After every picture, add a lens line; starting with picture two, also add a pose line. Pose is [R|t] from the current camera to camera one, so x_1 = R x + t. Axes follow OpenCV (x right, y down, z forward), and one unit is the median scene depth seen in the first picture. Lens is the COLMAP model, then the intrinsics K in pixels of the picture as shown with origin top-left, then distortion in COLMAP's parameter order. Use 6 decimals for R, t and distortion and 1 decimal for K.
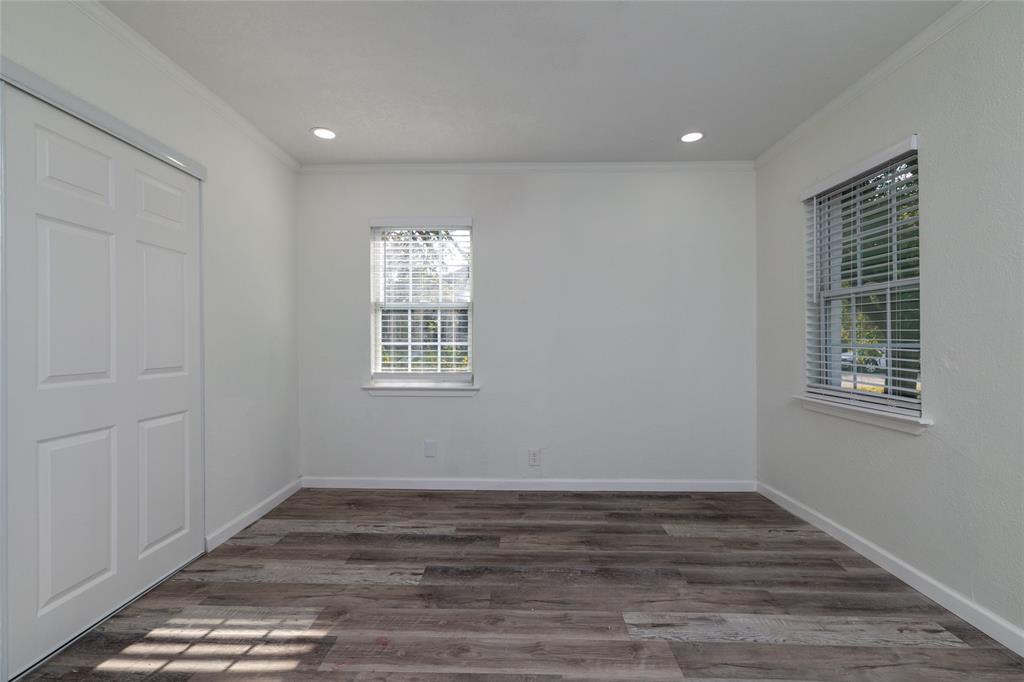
lens RADIAL K [[447.6, 0, 510.4], [0, 447.6, 342.6], [0, 0, 1]] dist [-0.000398, 0.000664]
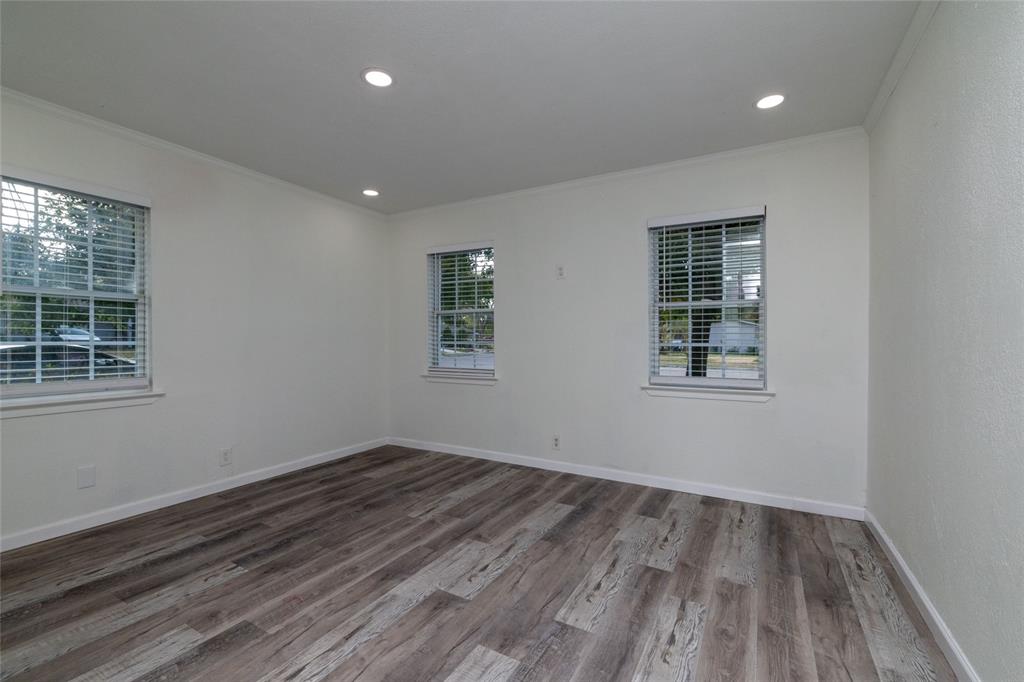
lens RADIAL K [[447.6, 0, 510.4], [0, 447.6, 342.6], [0, 0, 1]] dist [-0.000398, 0.000664]
pose [[0.467358, -0.005034, 0.884054, -0.688248], [0.001886, 0.999987, 0.004697, -0.001223], [-0.884066, -0.000528, 0.467362, -0.031787]]
